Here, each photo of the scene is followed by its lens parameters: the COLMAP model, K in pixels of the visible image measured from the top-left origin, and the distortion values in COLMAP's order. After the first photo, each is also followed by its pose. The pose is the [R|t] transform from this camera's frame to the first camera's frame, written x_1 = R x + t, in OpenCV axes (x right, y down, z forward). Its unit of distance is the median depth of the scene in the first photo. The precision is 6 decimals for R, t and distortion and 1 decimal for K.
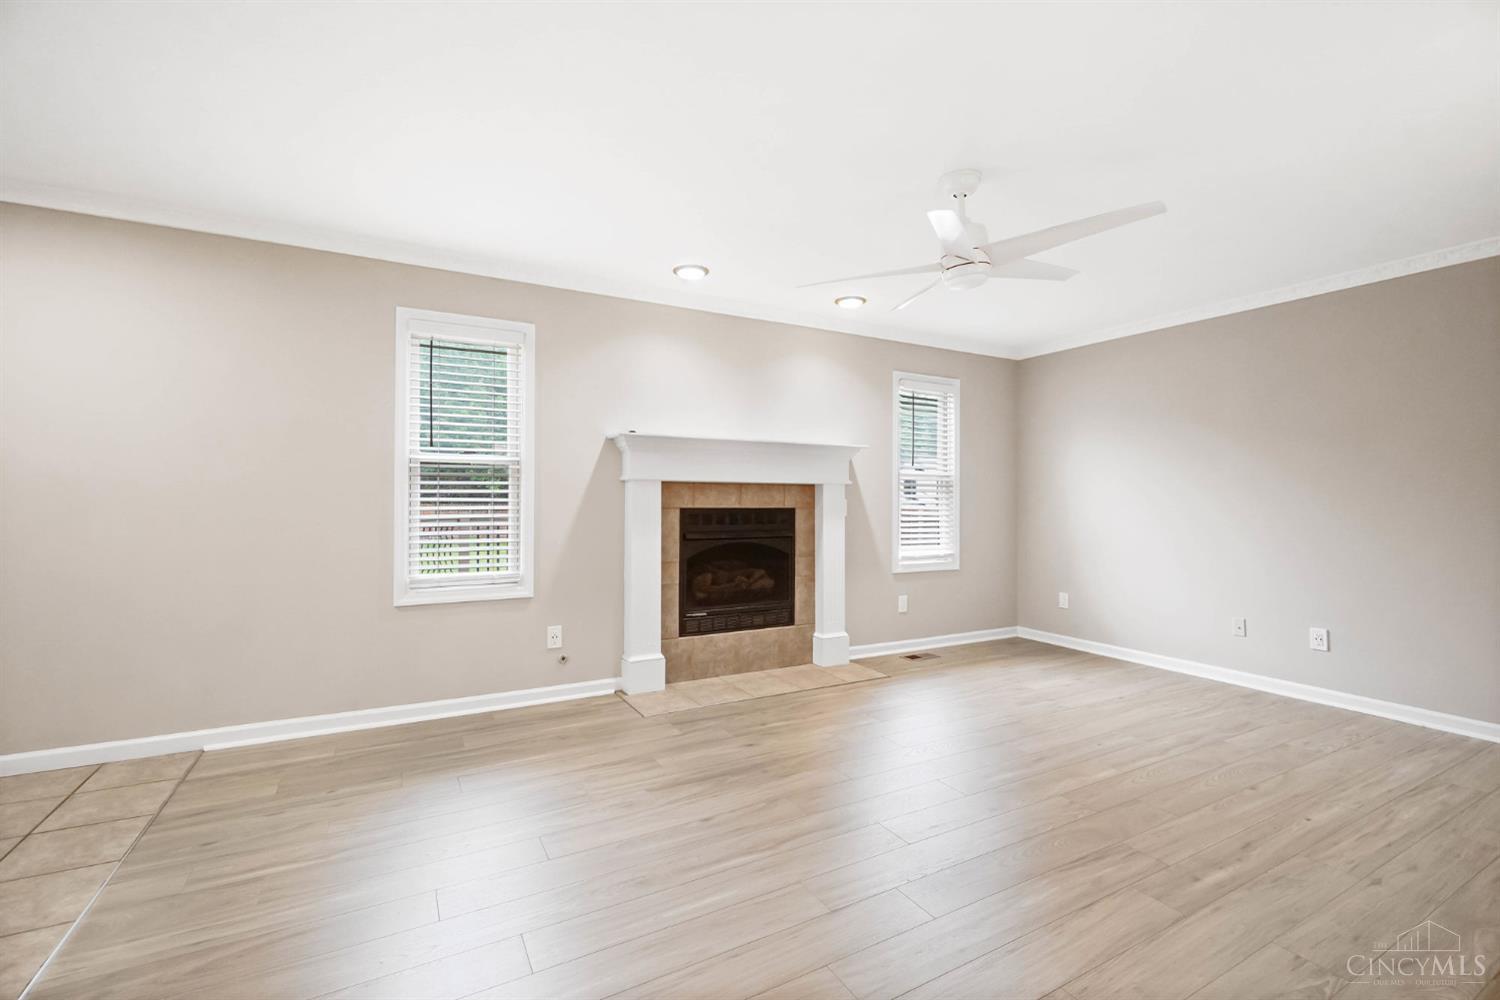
lens RADIAL K [[643.2, 0, 750.0], [0, 643.2, 500.0], [0, 0, 1]] dist [-0.001251, 0.000147]
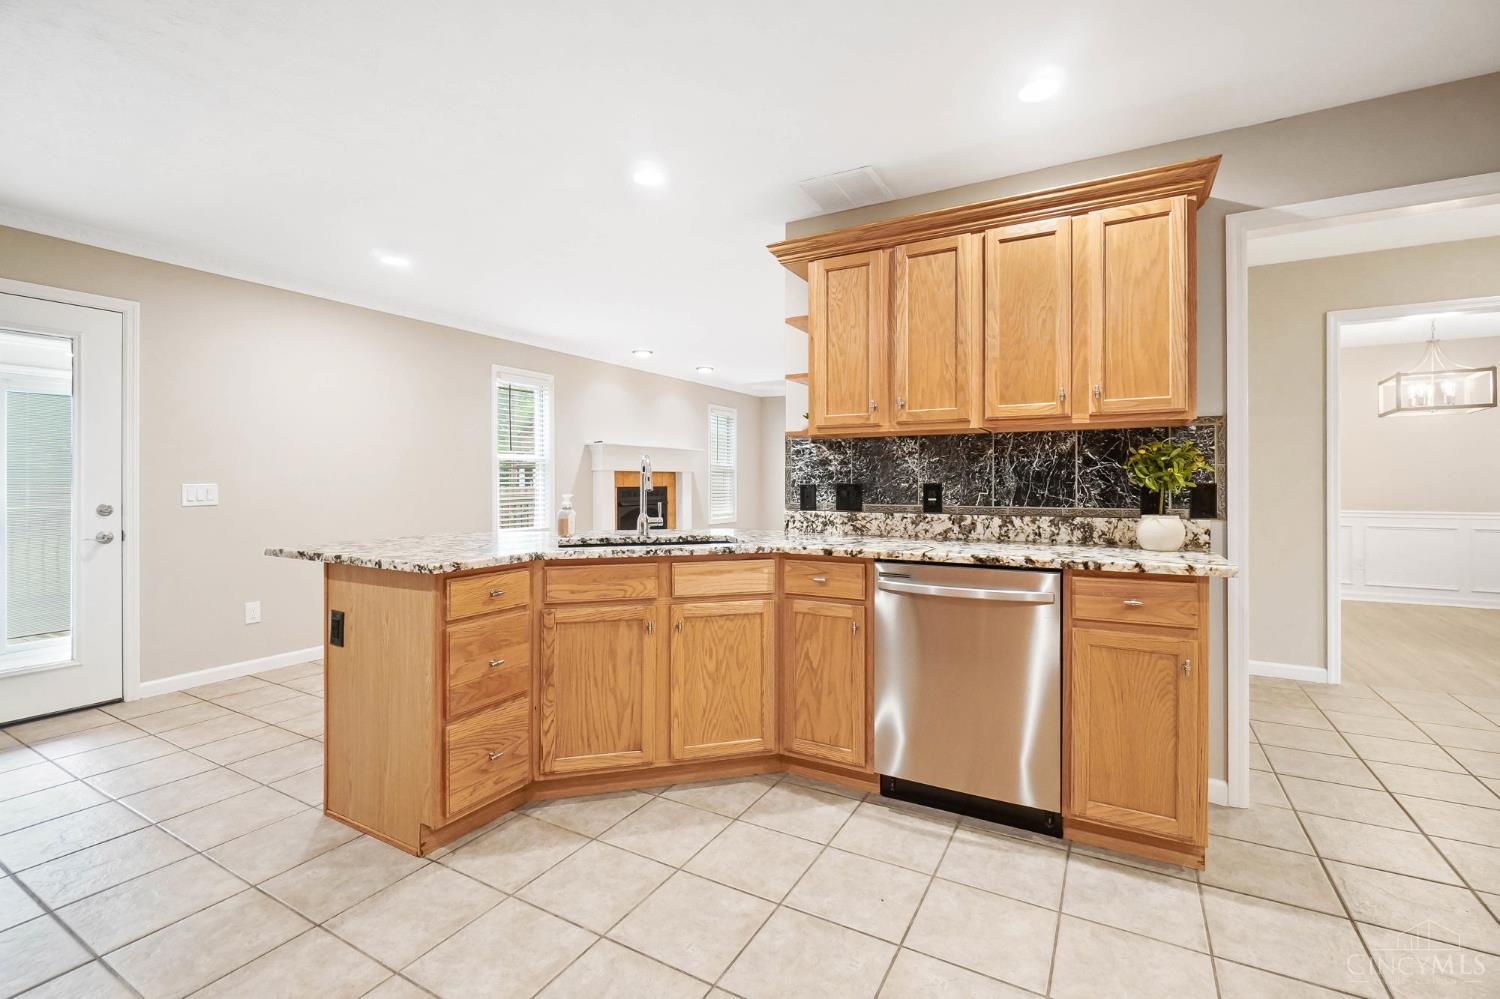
lens RADIAL K [[661.9, 0, 741.0], [0, 661.9, 484.2], [0, 0, 1]] dist [-0.002056, -0.000247]
pose [[0.857636, -0.010547, 0.514149, -0.706246], [0.007446, 0.999940, 0.008091, -0.006256], [-0.514203, -0.003111, 0.857663, -0.613458]]
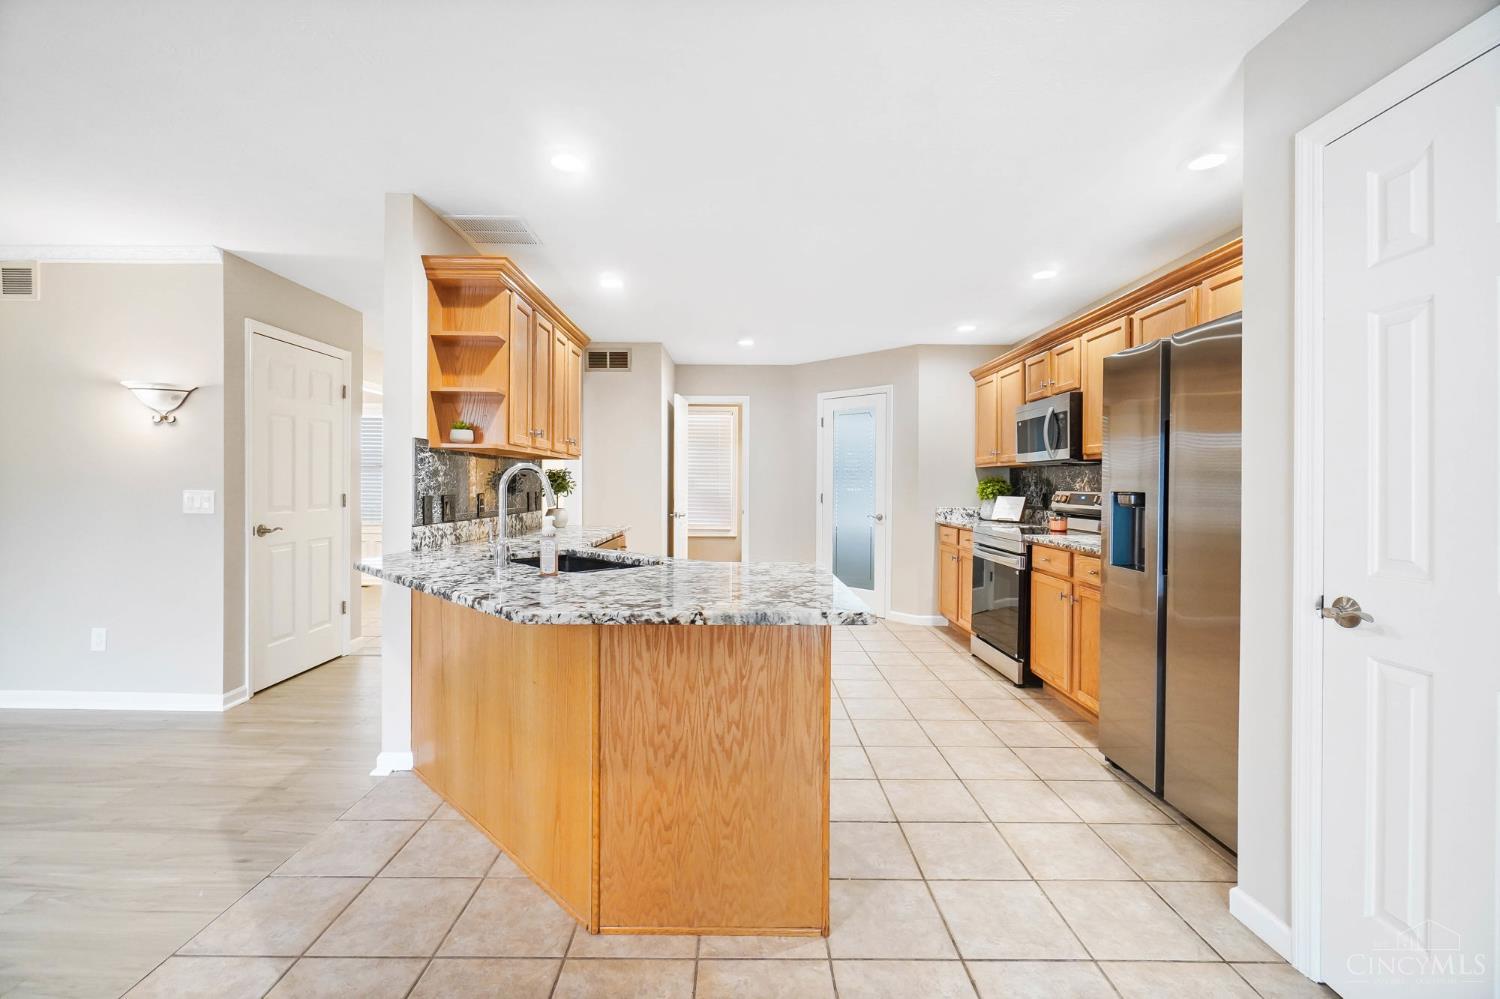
lens RADIAL K [[649.7, 0, 748.0], [0, 649.7, 486.6], [0, 0, 1]] dist [-0.004347, -0.000818]
pose [[-0.876998, -0.013441, 0.480305, -0.880153], [-0.011270, 0.999909, 0.007404, -0.018686], [-0.480361, 0.001080, -0.877070, 0.465186]]
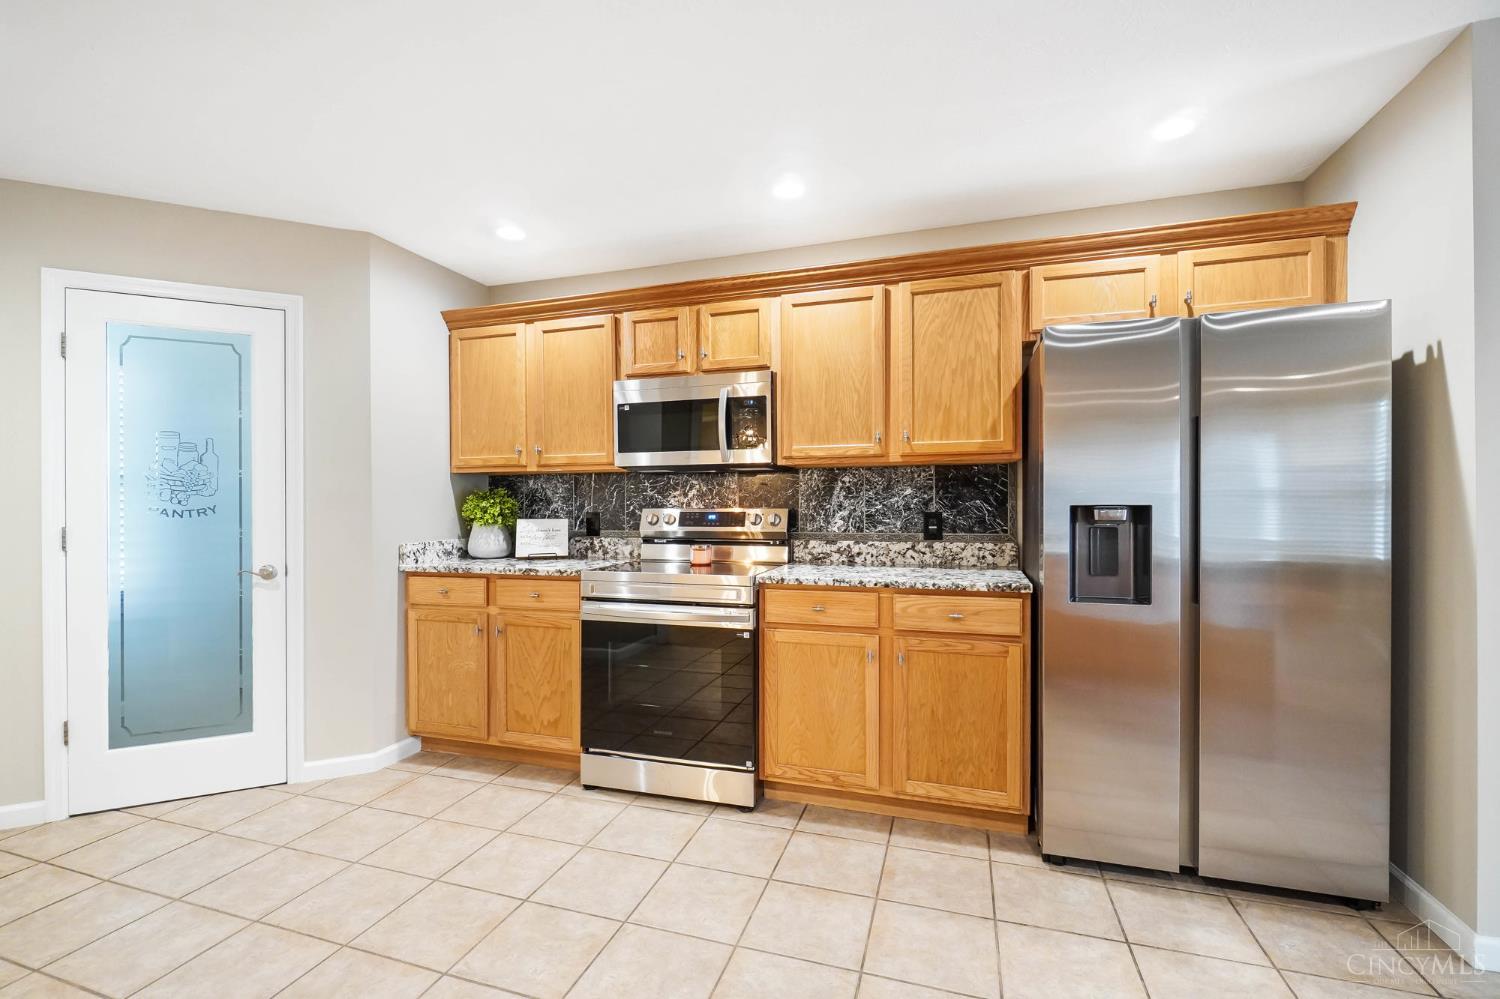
lens RADIAL K [[667.7, 0, 736.0], [0, 667.7, 502.7], [0, 0, 1]] dist [-0.001381, -0.000478]
pose [[-0.737825, -0.001527, -0.674990, -0.329497], [0.000676, 0.999995, -0.003001, -0.013700], [0.674991, -0.002671, -0.737821, -0.103958]]
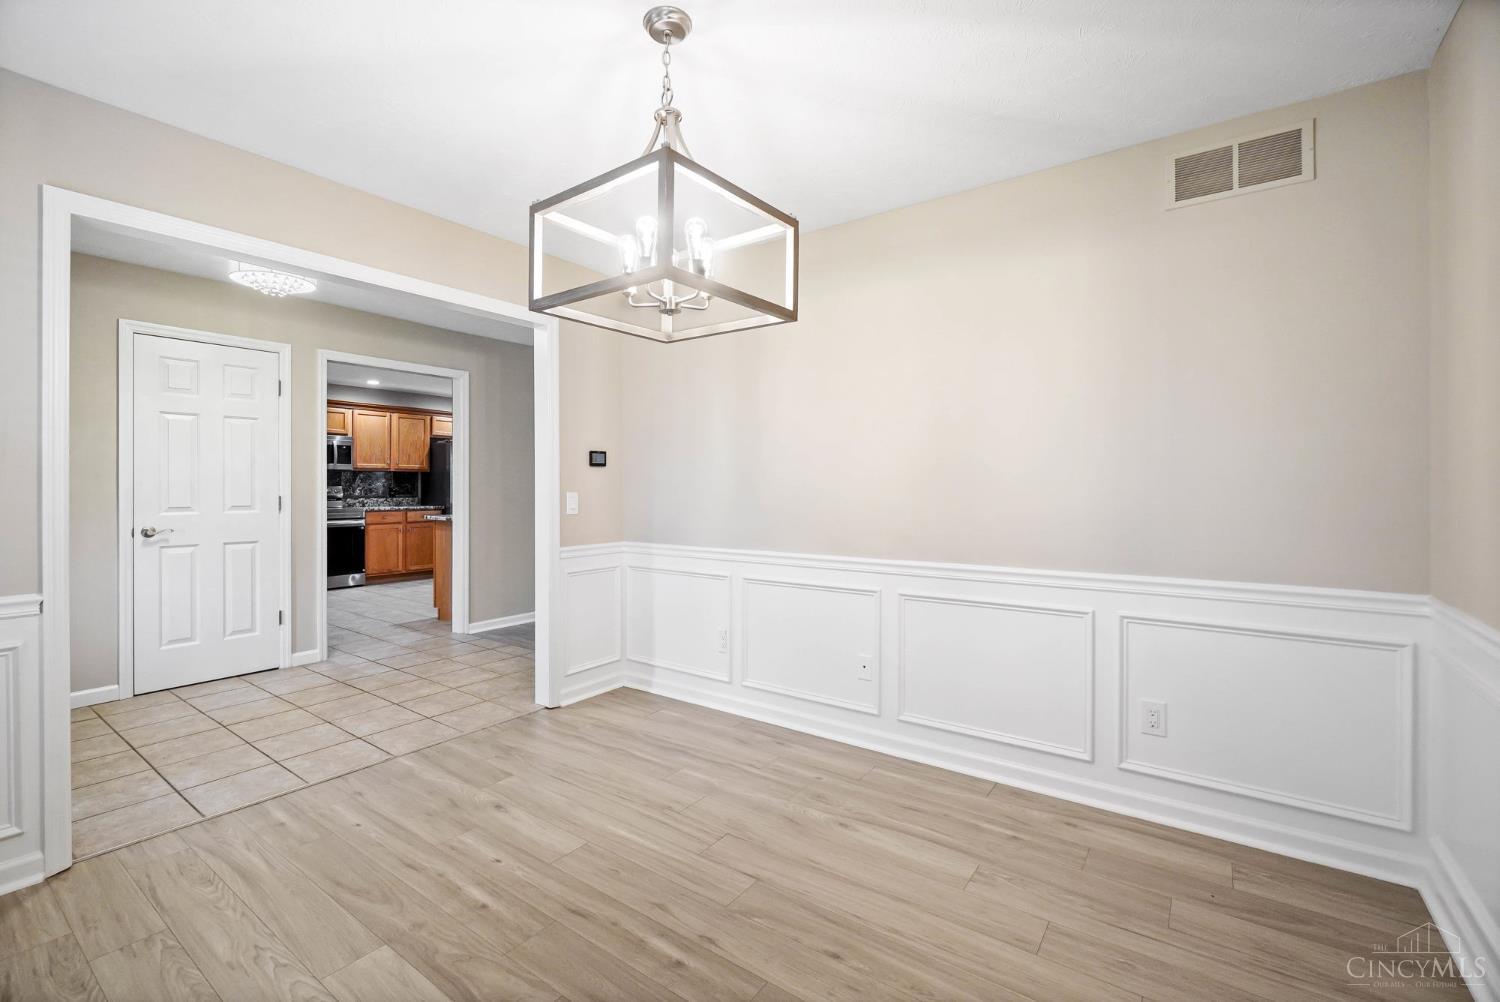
lens RADIAL K [[649.7, 0, 748.0], [0, 649.7, 488.1], [0, 0, 1]] dist [-0.004347, -0.000818]
pose [[0.422009, -0.001086, -0.906591, 1.415245], [0.001688, 0.999998, -0.000412, -0.000643], [0.906590, -0.001356, 0.422010, -0.348131]]
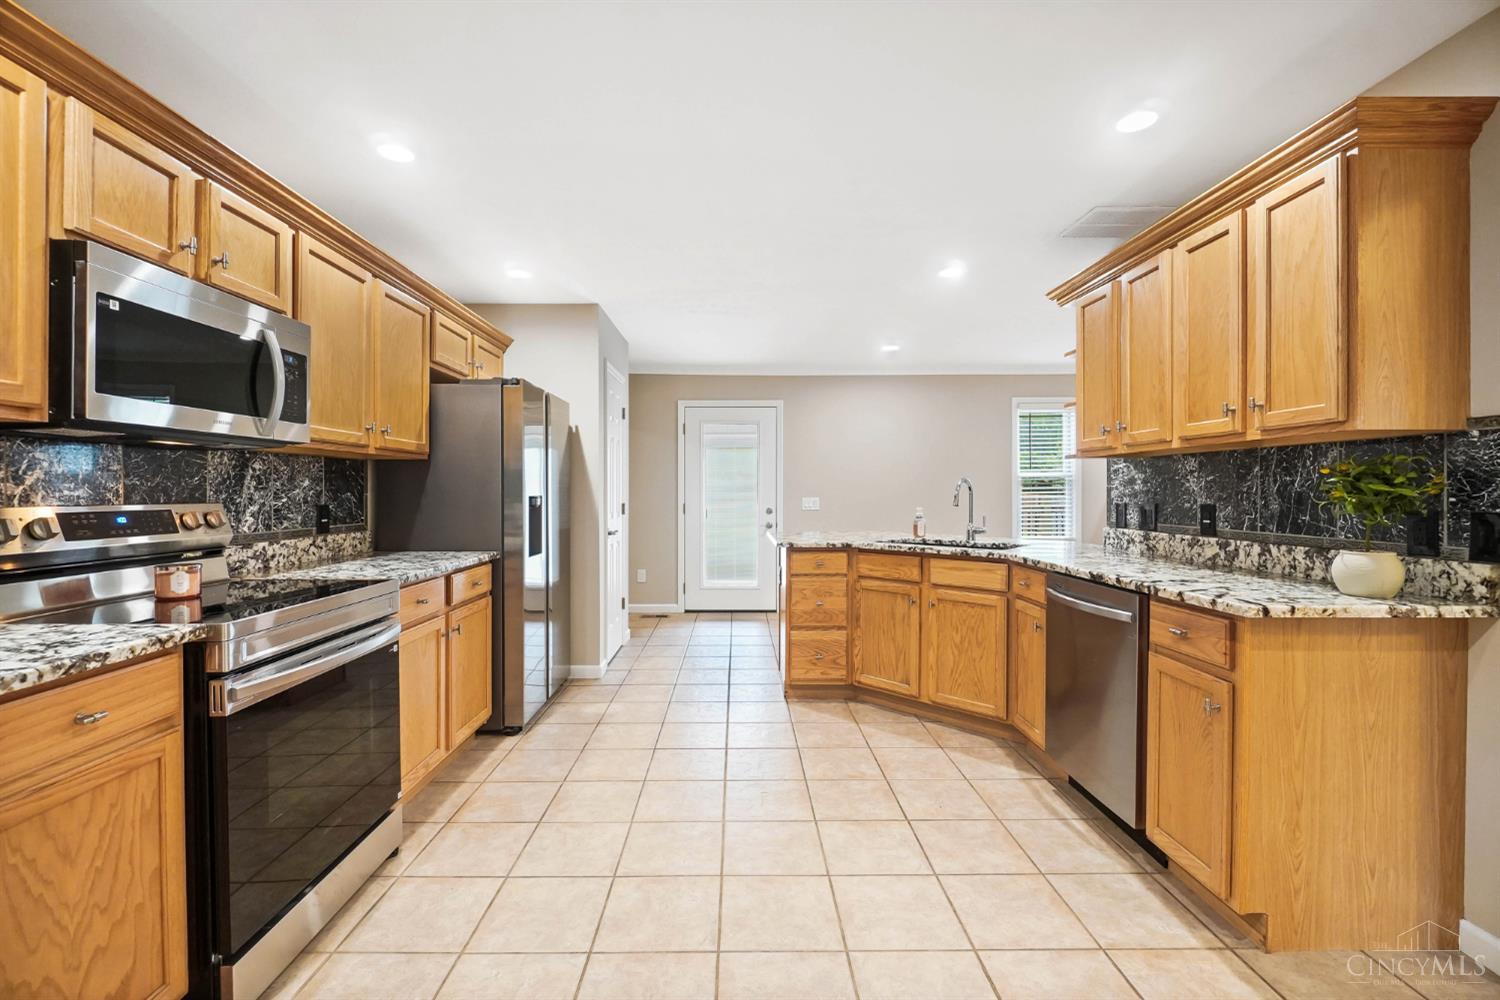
lens RADIAL K [[644.6, 0, 738.3], [0, 644.6, 497.0], [0, 0, 1]] dist [-0.002795, -0.000657]
pose [[0.873005, -0.003922, -0.487696, -0.262079], [0.007508, 0.999957, 0.005399, -0.014066], [0.487654, -0.008375, 0.872997, -0.896614]]
